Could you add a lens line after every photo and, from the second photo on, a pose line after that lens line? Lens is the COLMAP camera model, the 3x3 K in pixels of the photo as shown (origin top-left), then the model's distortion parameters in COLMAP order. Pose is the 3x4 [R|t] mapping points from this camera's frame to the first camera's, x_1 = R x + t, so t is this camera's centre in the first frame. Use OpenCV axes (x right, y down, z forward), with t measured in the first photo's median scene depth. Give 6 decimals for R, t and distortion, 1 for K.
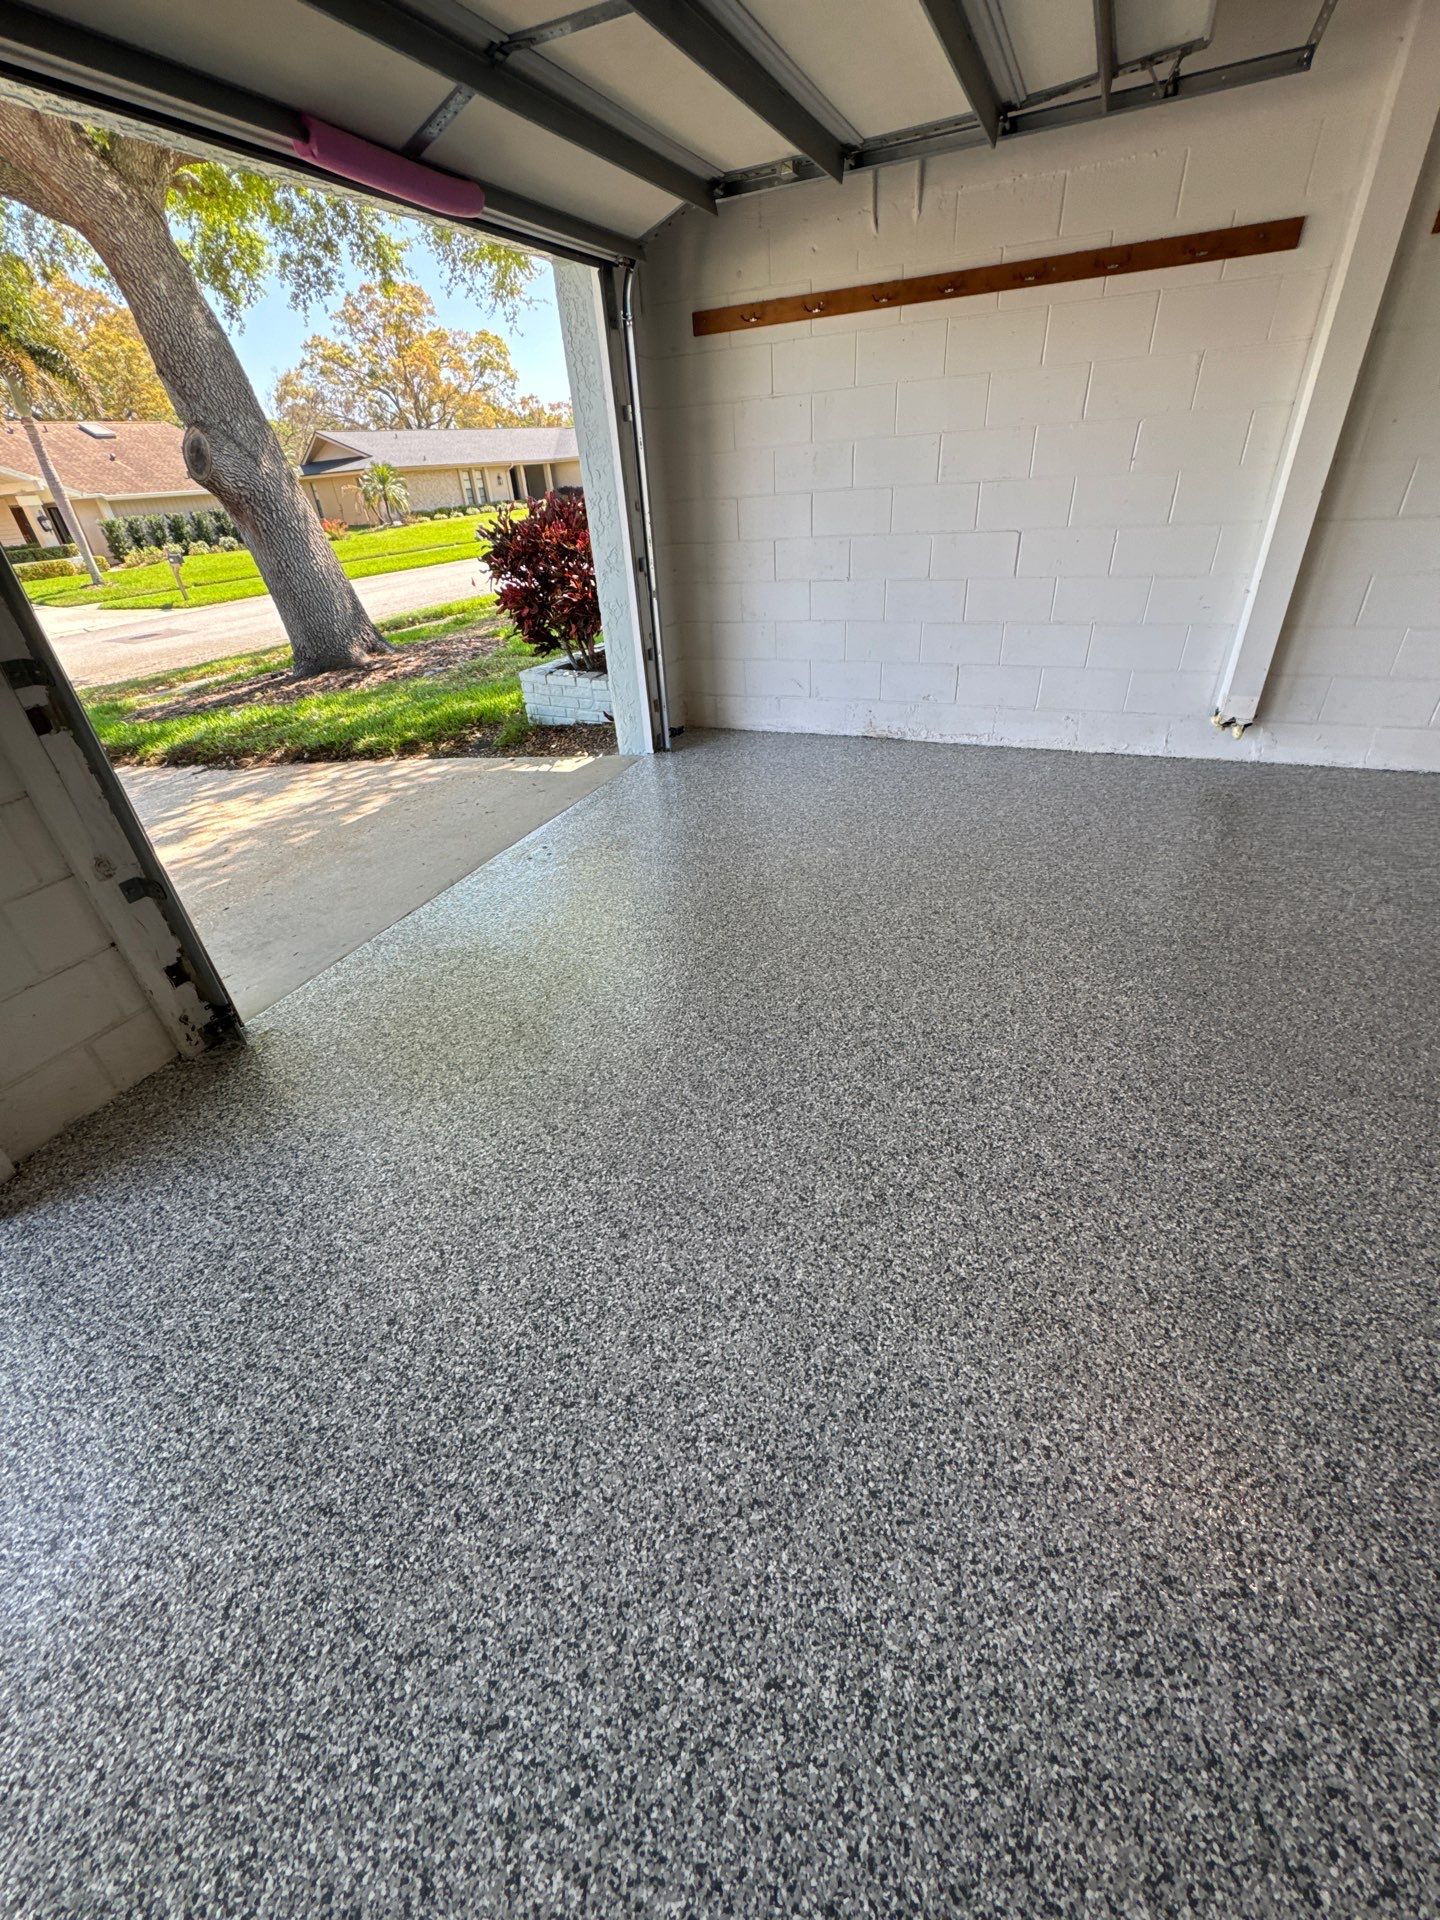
lens RADIAL K [[764.4, 0, 720.6], [0, 764.4, 959.4], [0, 0, 1]] dist [-0.000905, 0.000642]
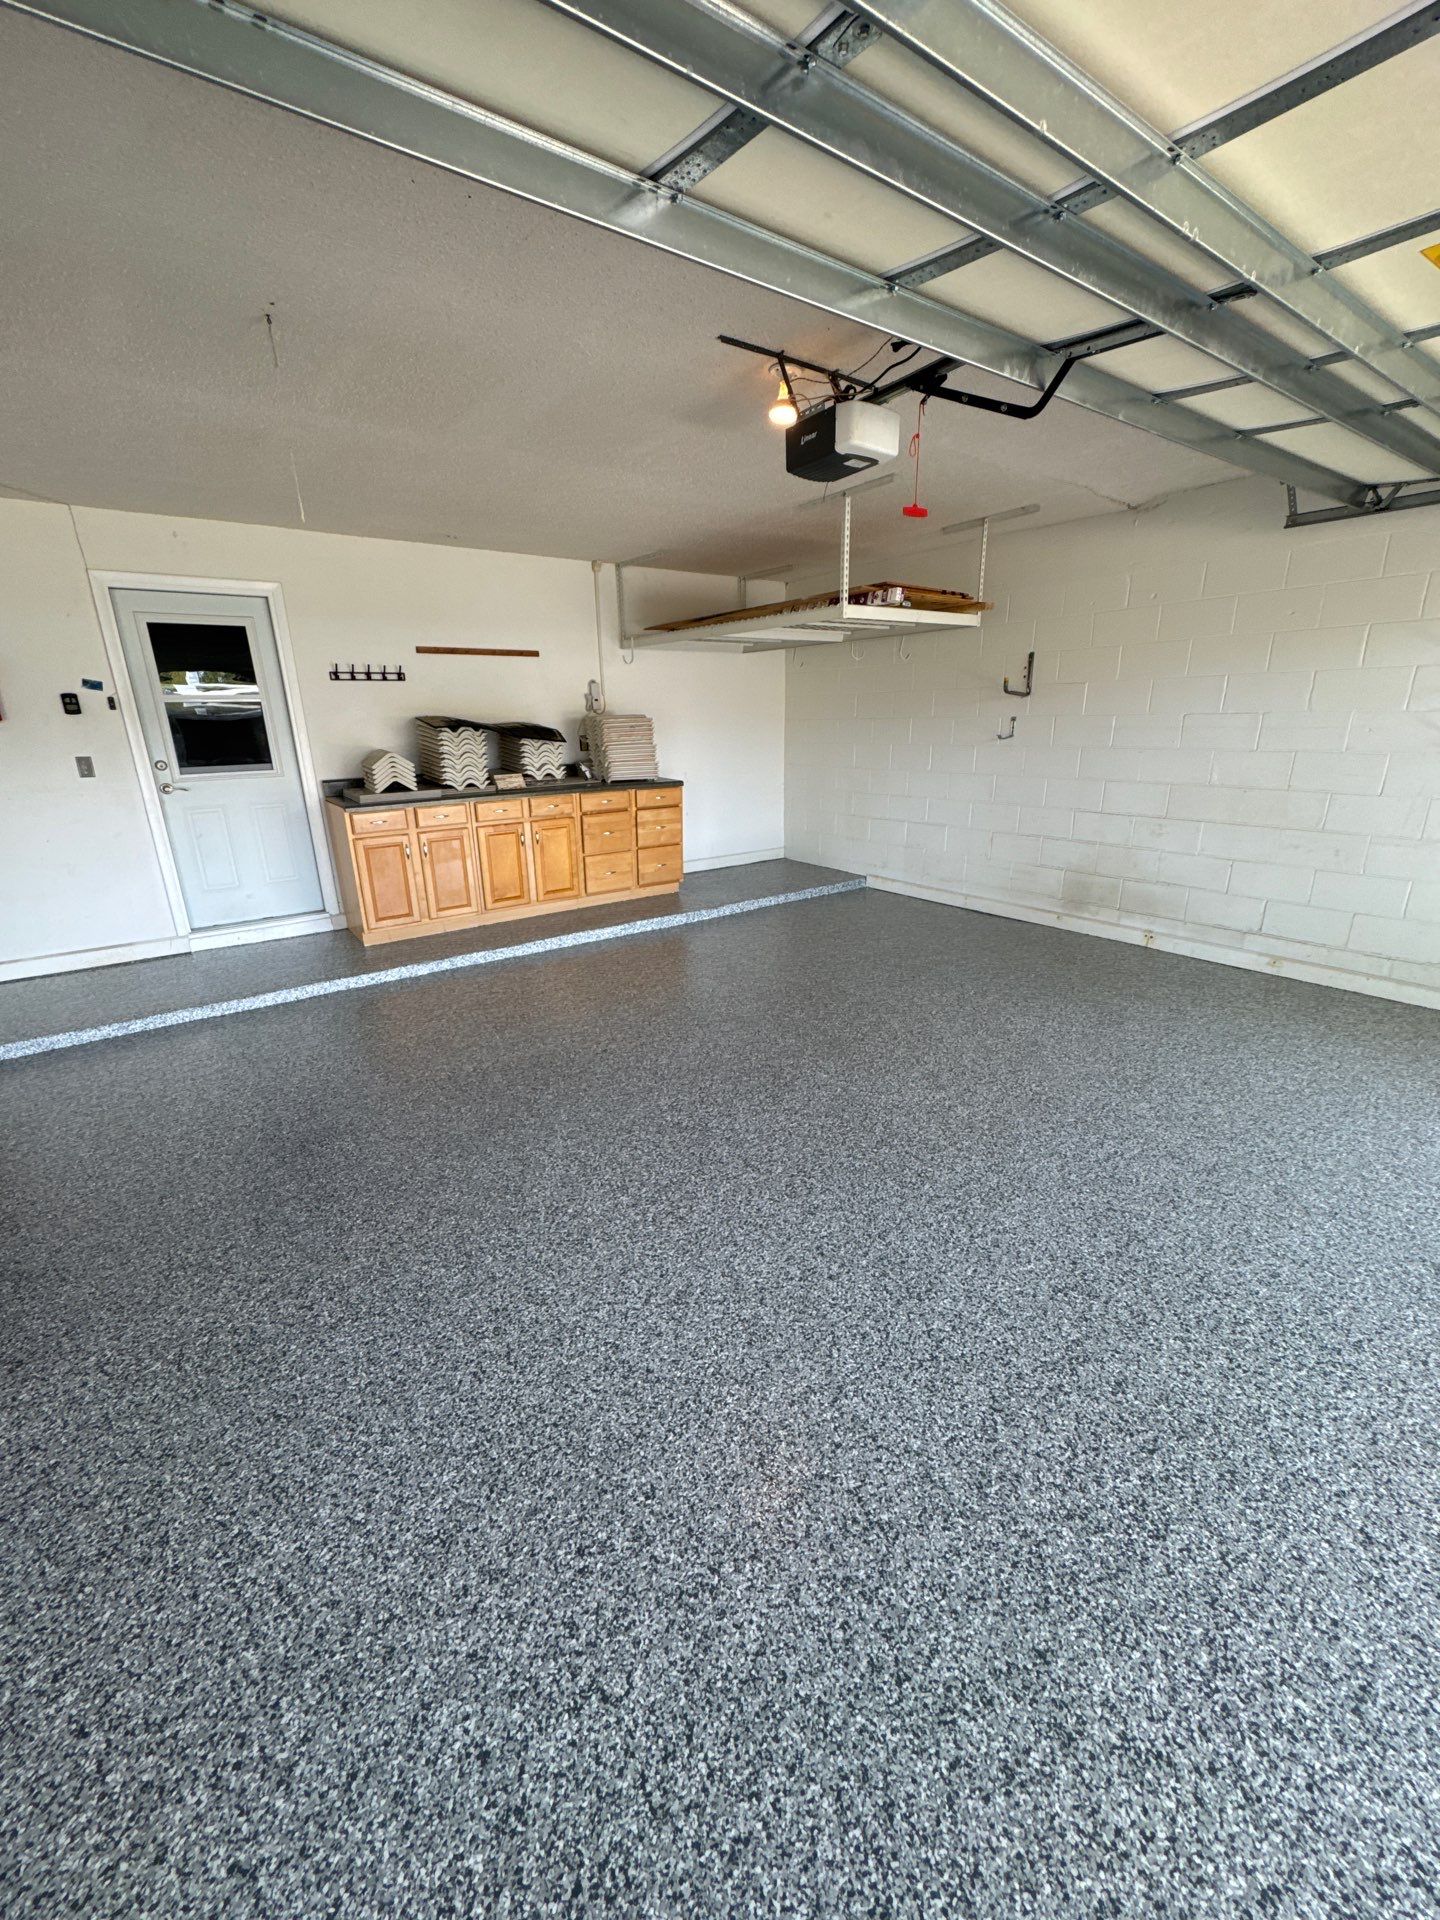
lens RADIAL K [[764.4, 0, 720.4], [0, 764.4, 960.1], [0, 0, 1]] dist [-0.000905, 0.000642]
pose [[-0.865047, -0.073055, 0.496343, -0.950379], [0.331971, 0.658420, 0.675484, -0.213408], [-0.376150, 0.749097, -0.545312, 0.296373]]
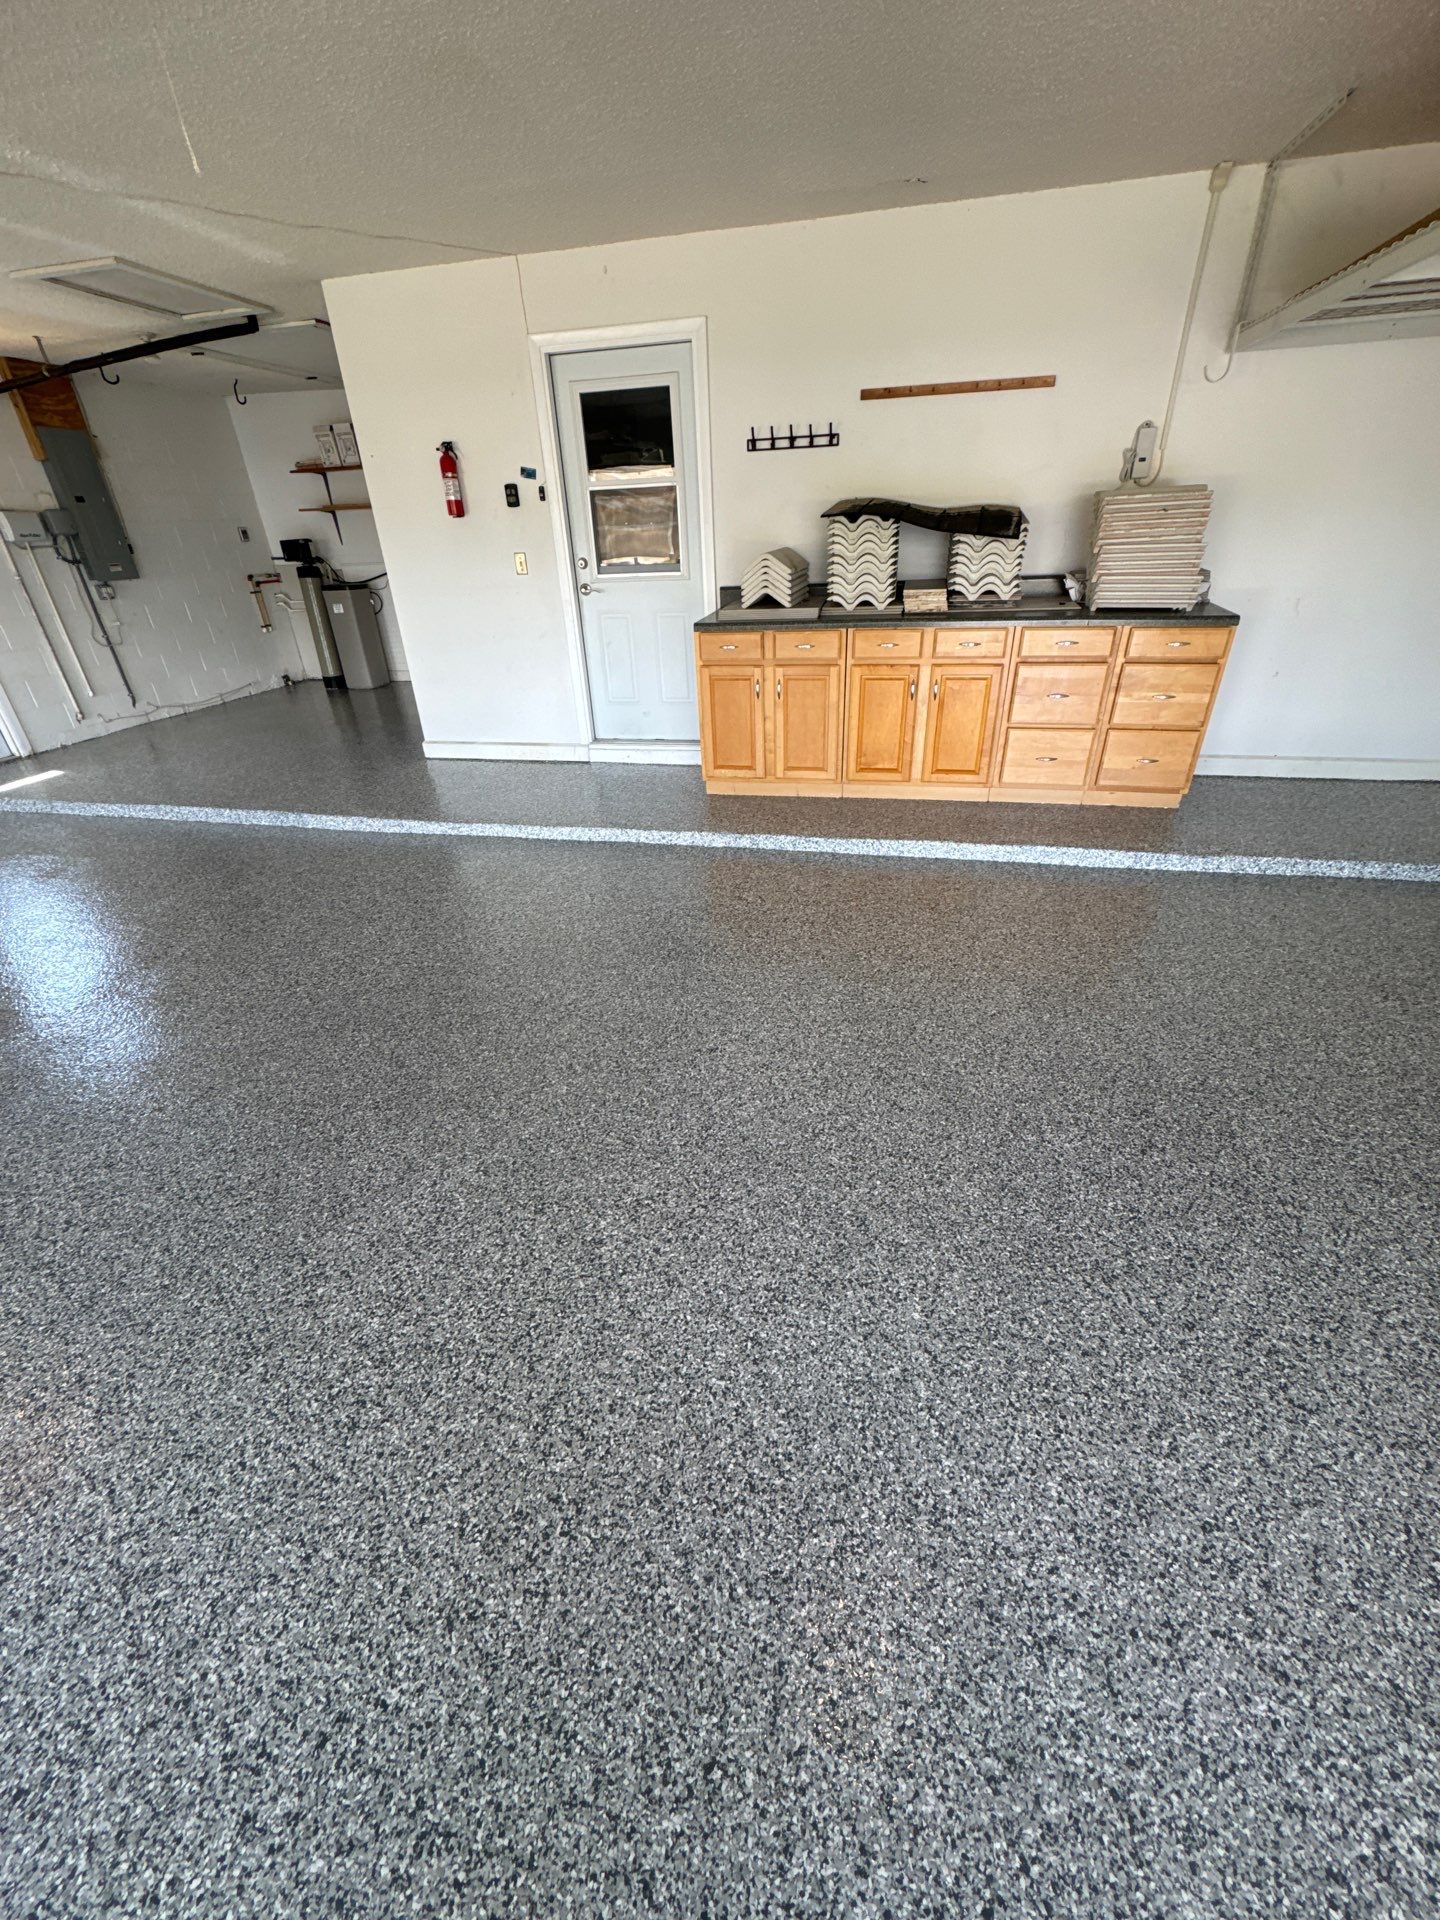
lens RADIAL K [[764.4, 0, 720.2], [0, 764.4, 960.3], [0, 0, 1]] dist [-0.000905, 0.000642]
pose [[-0.193610, -0.424969, 0.884260, -0.805918], [0.572960, 0.682661, 0.453532, 0.703576], [-0.796387, 0.594454, 0.111320, -1.095751]]
